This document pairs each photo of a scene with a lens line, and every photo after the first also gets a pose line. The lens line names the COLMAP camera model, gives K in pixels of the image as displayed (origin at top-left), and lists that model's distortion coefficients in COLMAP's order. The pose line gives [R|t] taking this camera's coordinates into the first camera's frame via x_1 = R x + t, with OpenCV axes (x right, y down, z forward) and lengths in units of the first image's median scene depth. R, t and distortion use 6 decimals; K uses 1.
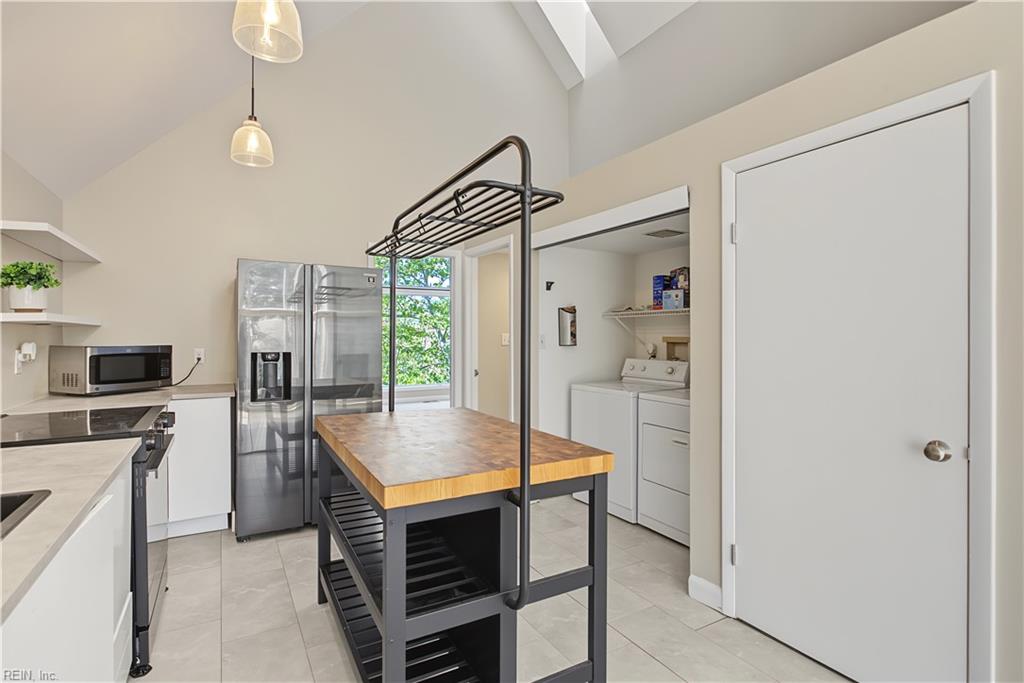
lens RADIAL K [[484.7, 0, 509.6], [0, 484.7, 337.4], [0, 0, 1]] dist [-0.001359, 0.000388]
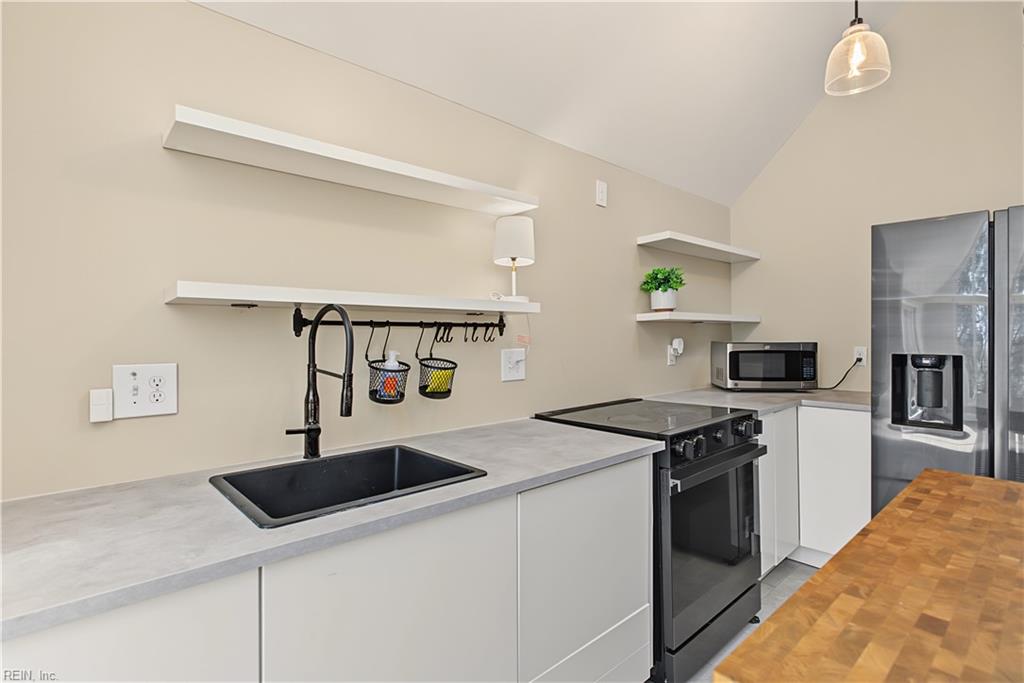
lens RADIAL K [[495.6, 0, 507.4], [0, 495.6, 336.8], [0, 0, 1]] dist [-0.004643, 0.000269]
pose [[0.206615, 0.000843, -0.978422, 0.053252], [0.004106, 0.999990, 0.001728, 0.002399], [0.978414, -0.004374, 0.206610, 0.274226]]
